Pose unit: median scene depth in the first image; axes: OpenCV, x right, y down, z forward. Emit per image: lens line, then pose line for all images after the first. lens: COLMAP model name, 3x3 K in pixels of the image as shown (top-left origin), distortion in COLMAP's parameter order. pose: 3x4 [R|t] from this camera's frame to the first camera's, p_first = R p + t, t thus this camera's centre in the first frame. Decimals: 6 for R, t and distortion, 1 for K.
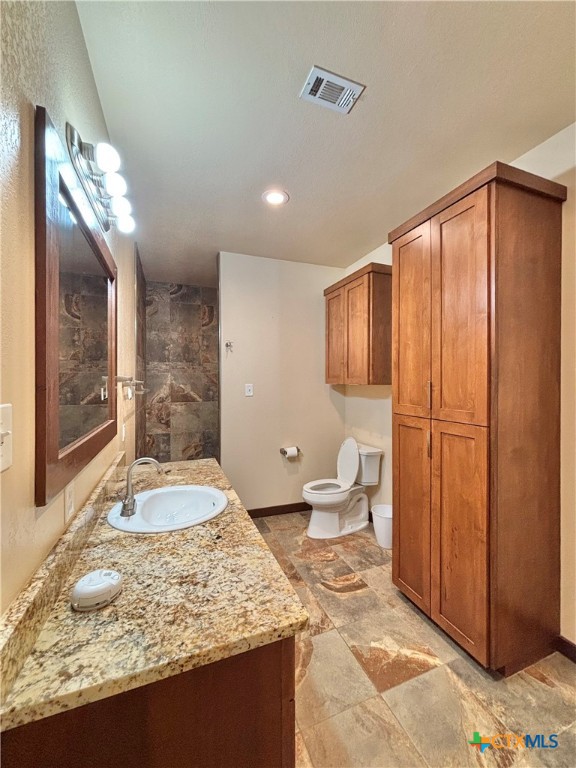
lens RADIAL K [[308.1, 0, 288.9], [0, 308.1, 382.7], [0, 0, 1]] dist [0.005774, -0.001347]
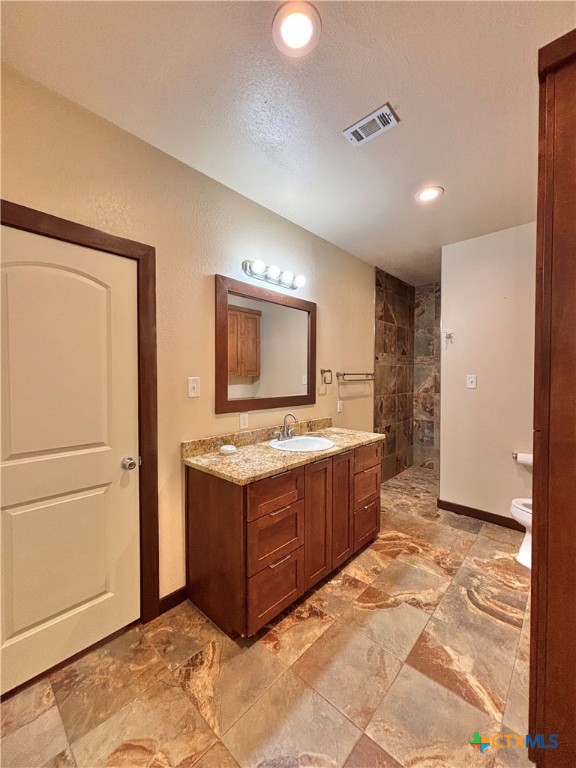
lens RADIAL K [[308.1, 0, 289.2], [0, 308.1, 381.7], [0, 0, 1]] dist [0.005774, -0.001347]
pose [[0.434835, 0.015221, -0.900381, 0.651461], [-0.002657, 0.999874, 0.015620, 0.015302], [0.900506, -0.004400, 0.434821, 0.114677]]
